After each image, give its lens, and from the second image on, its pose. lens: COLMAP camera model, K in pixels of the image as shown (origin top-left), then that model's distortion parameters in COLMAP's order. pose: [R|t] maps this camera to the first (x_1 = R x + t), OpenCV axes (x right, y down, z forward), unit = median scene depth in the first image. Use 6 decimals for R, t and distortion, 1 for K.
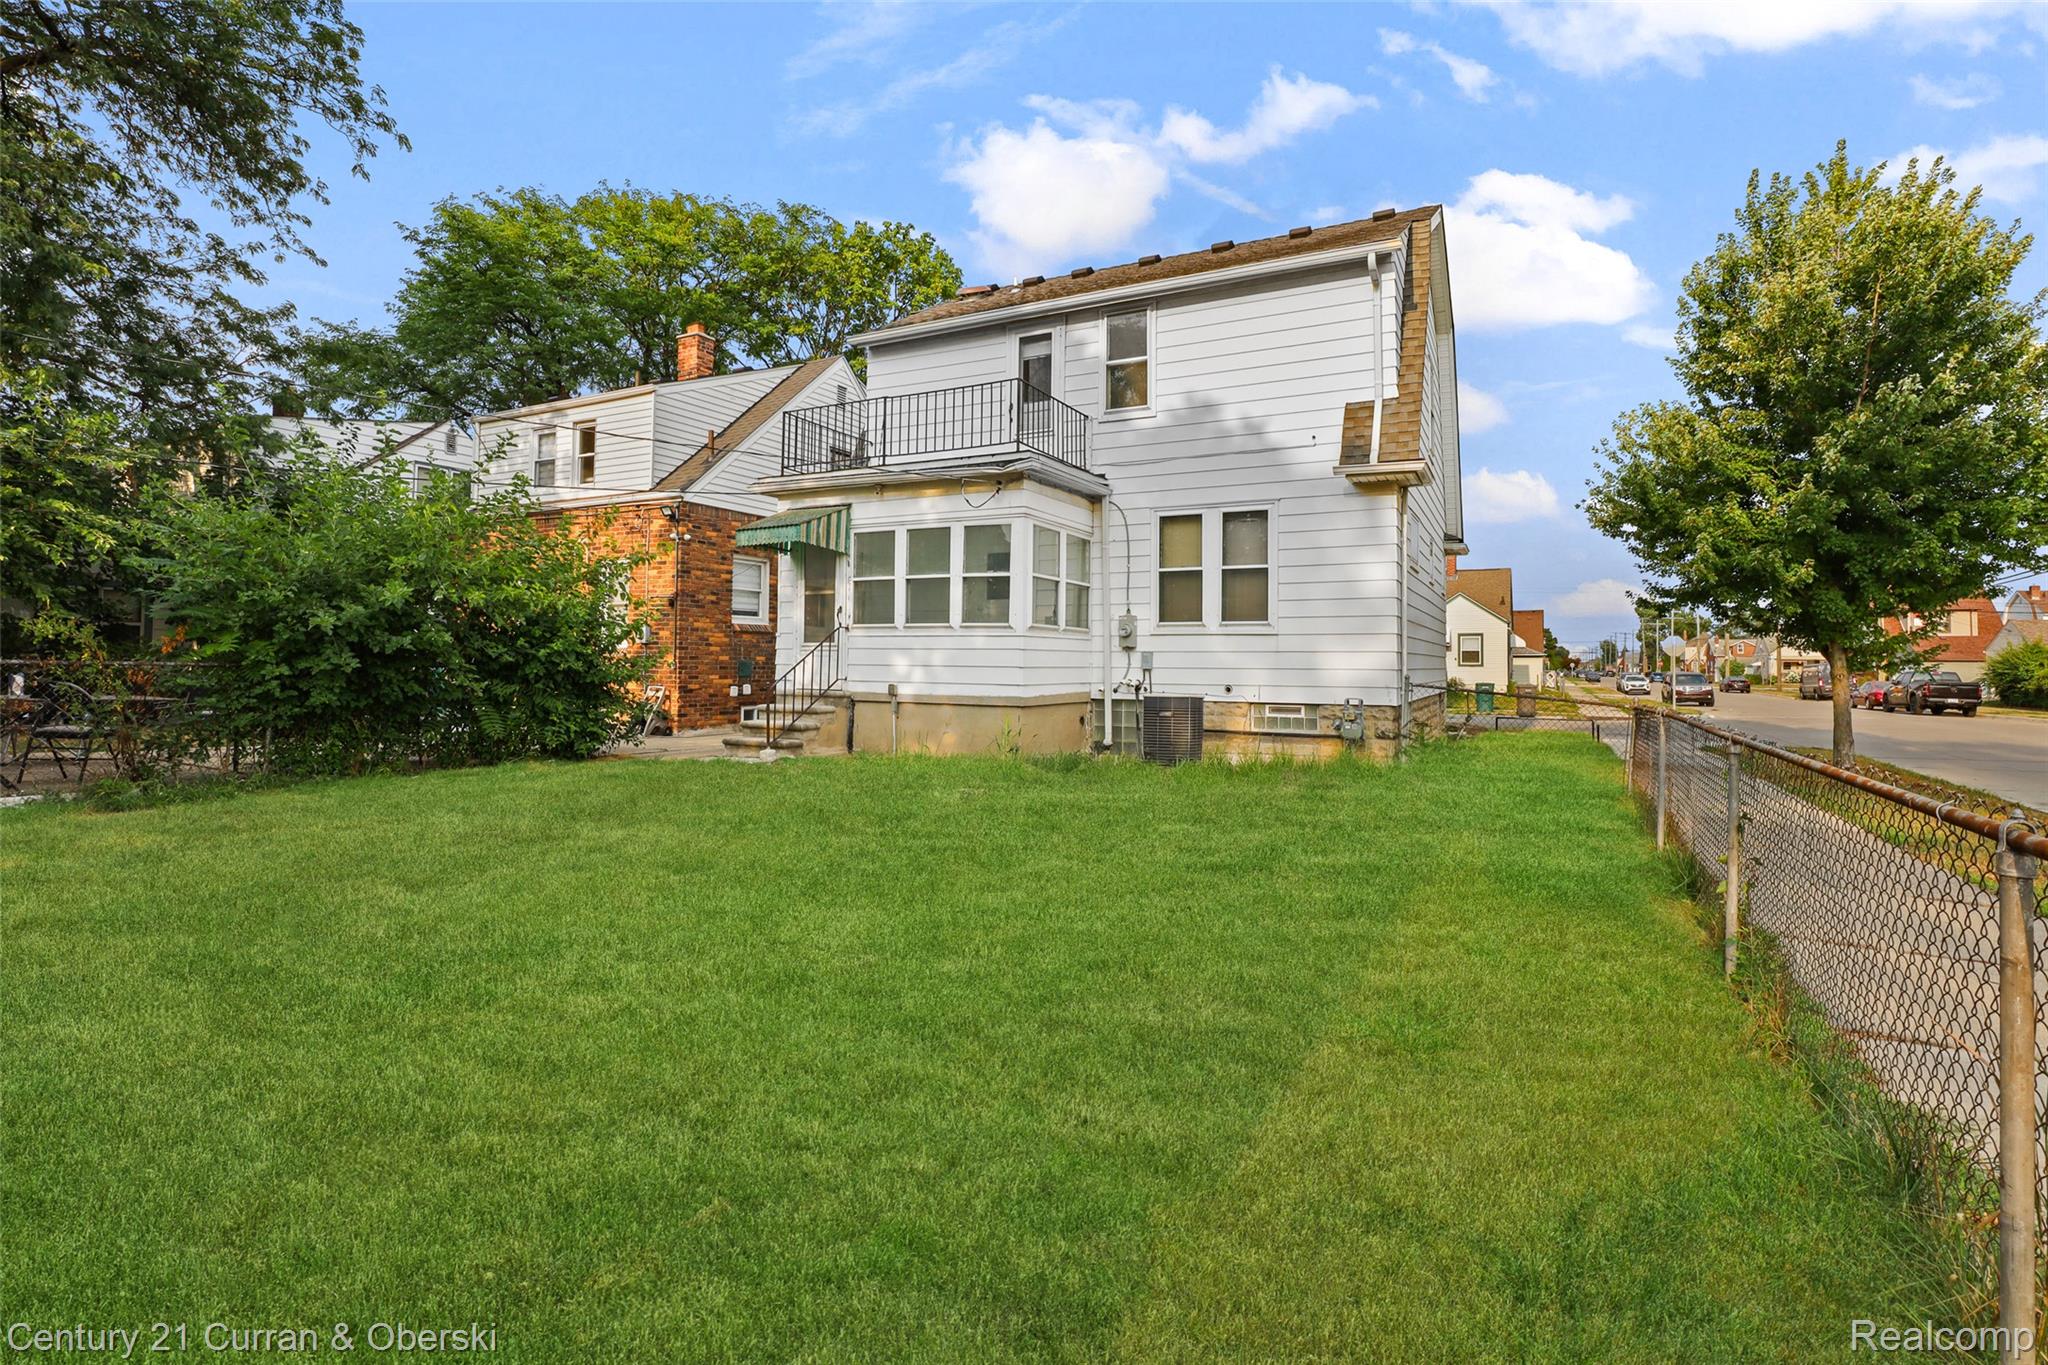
lens RADIAL K [[955.6, 0, 1029.9], [0, 955.6, 642.3], [0, 0, 1]] dist [-0.037182, 0.007376]
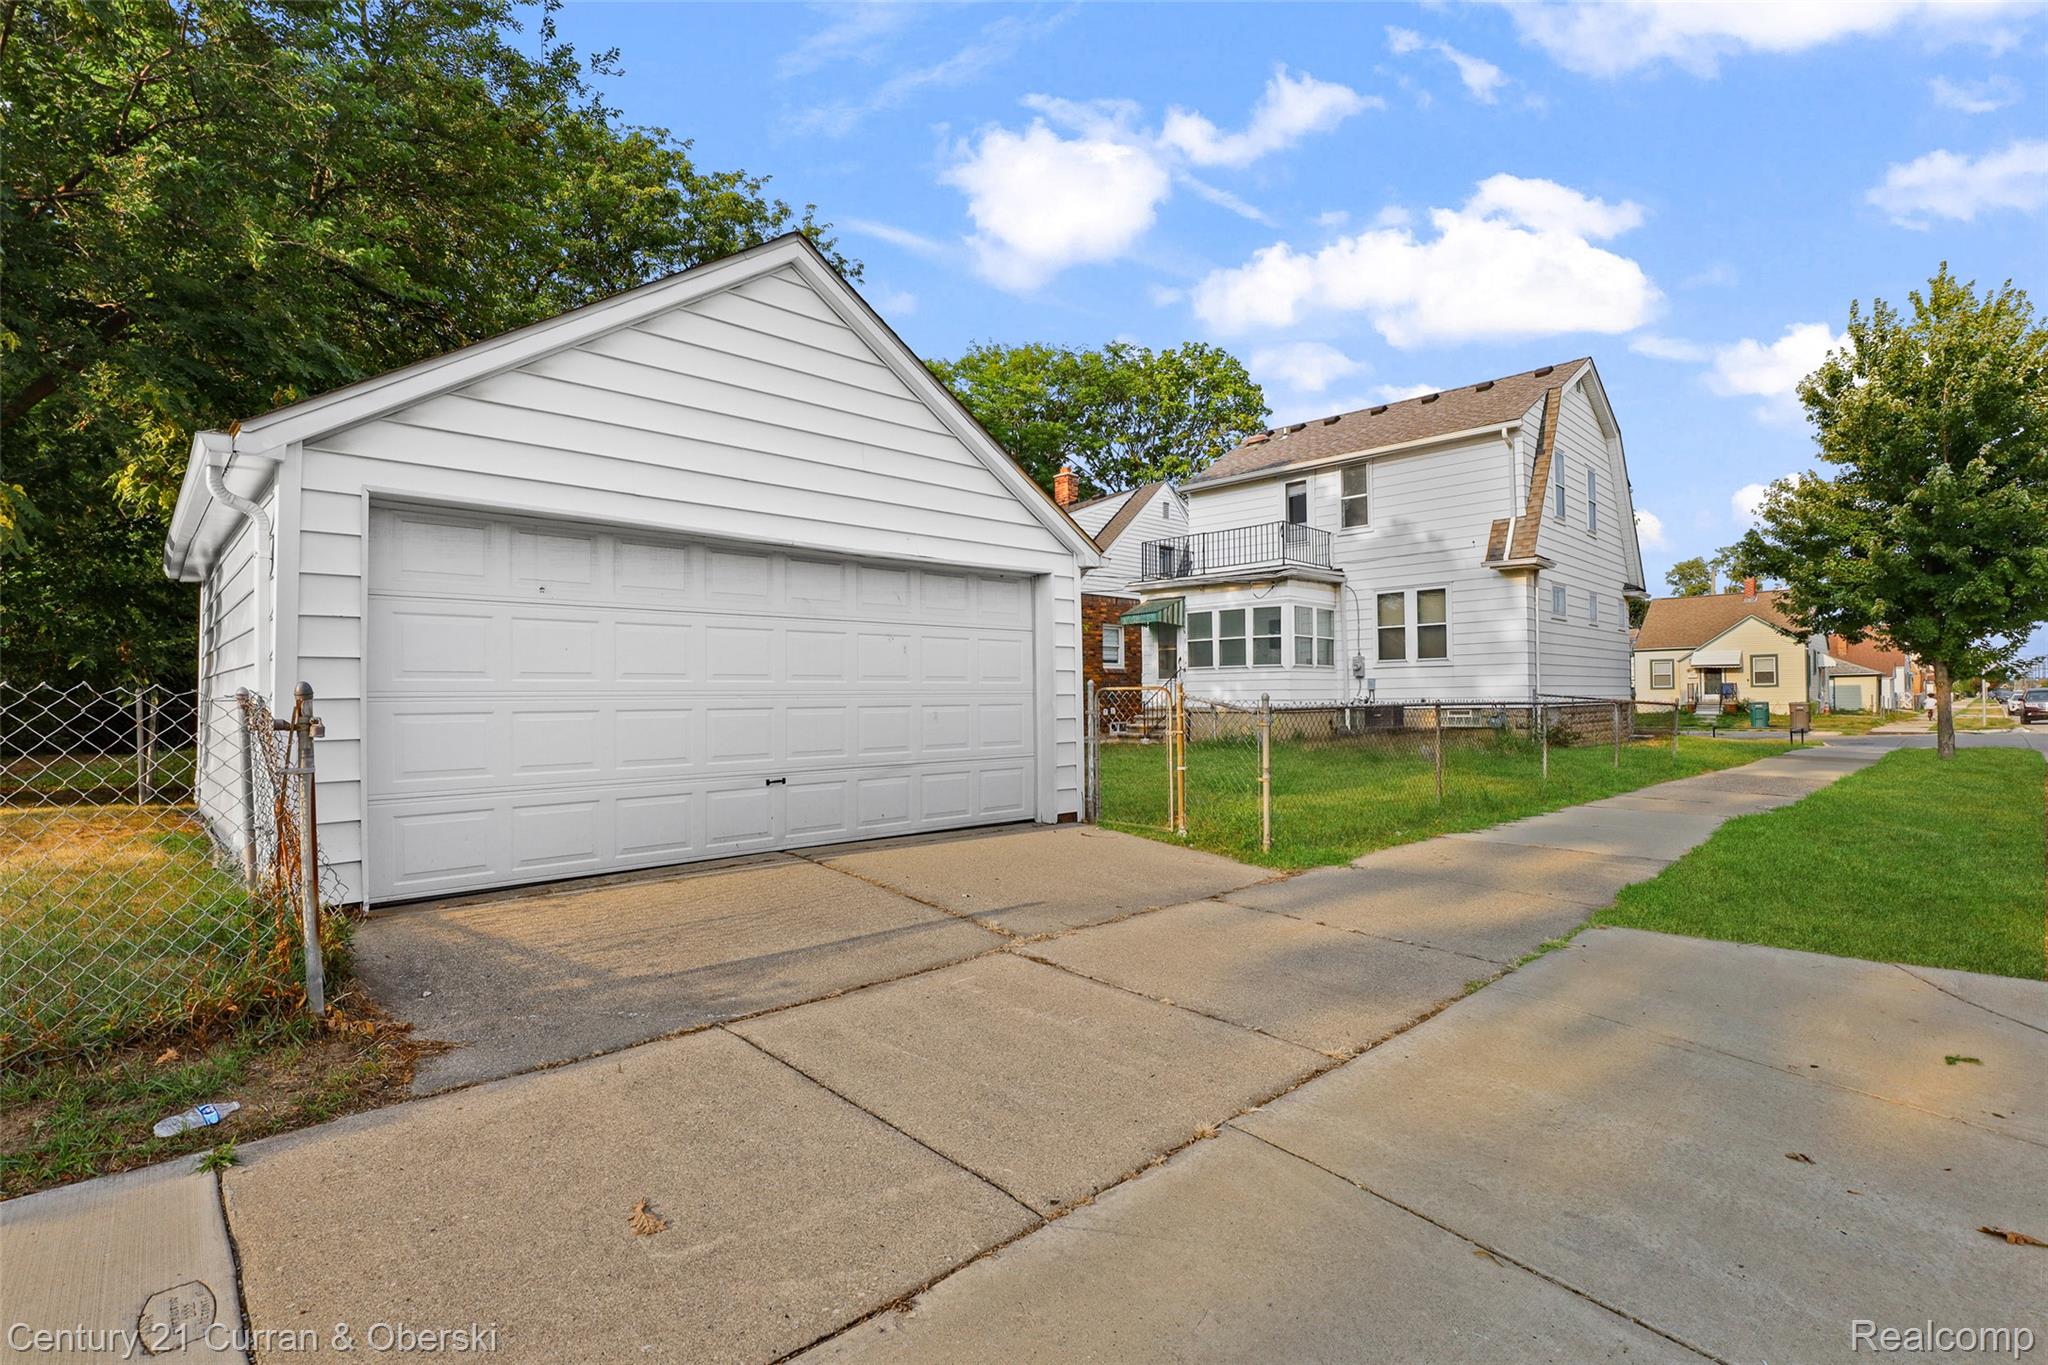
lens RADIAL K [[955.6, 0, 1029.1], [0, 955.6, 686.4], [0, 0, 1]] dist [-0.037182, 0.007376]
pose [[0.951991, -0.024877, -0.305115, 0.063980], [0.026946, 0.999634, 0.002571, 0.002861], [0.304939, -0.010670, 0.952312, -0.715669]]
